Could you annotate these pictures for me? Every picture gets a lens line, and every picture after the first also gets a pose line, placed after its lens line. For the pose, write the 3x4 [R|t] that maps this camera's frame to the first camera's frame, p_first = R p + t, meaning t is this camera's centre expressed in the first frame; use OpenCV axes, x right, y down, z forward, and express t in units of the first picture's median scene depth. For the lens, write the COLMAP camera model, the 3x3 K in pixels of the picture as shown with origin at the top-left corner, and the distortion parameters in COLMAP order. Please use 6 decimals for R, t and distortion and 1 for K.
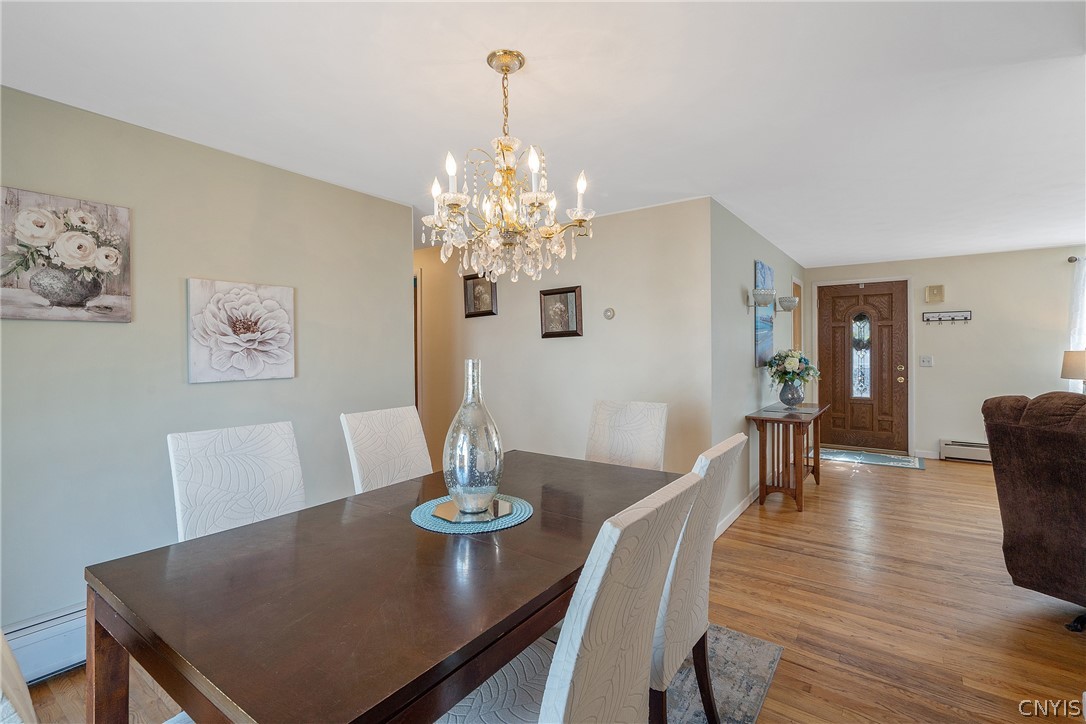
lens RADIAL K [[492.2, 0, 538.5], [0, 492.2, 358.7], [0, 0, 1]] dist [-0.009398, -0.000075]
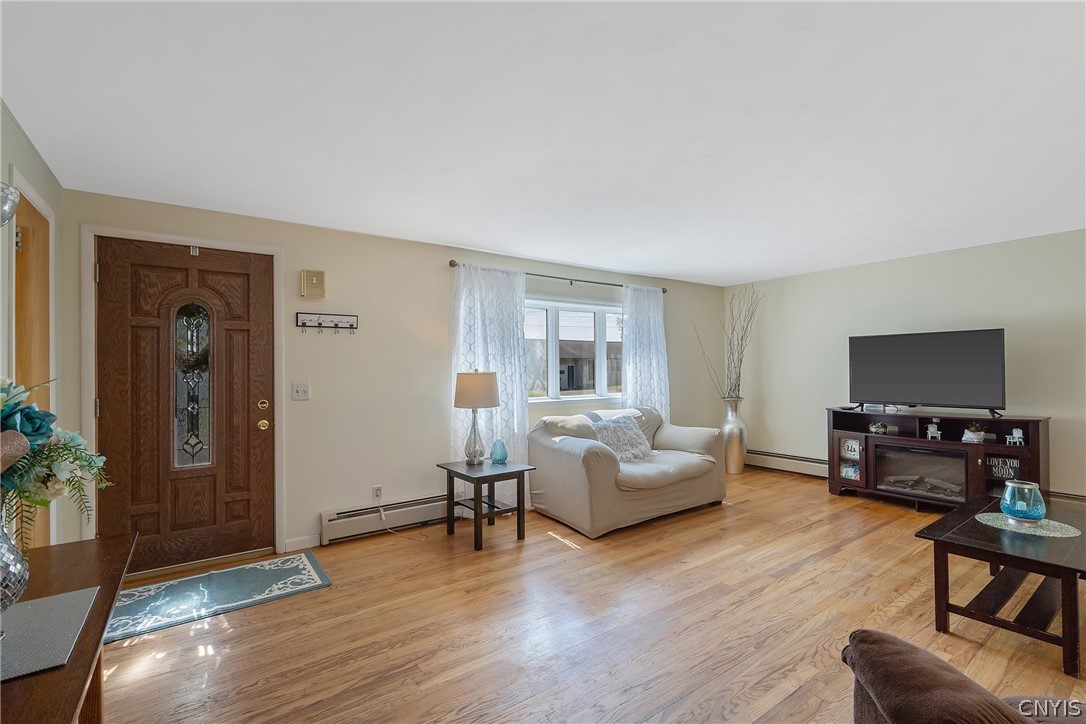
lens RADIAL K [[492.2, 0, 538.5], [0, 492.2, 358.7], [0, 0, 1]] dist [-0.009398, -0.000075]
pose [[0.311525, 0.024065, 0.949933, 0.287998], [0.026764, 0.999060, -0.034086, -0.006583], [-0.949861, 0.036043, 0.310589, 0.506802]]
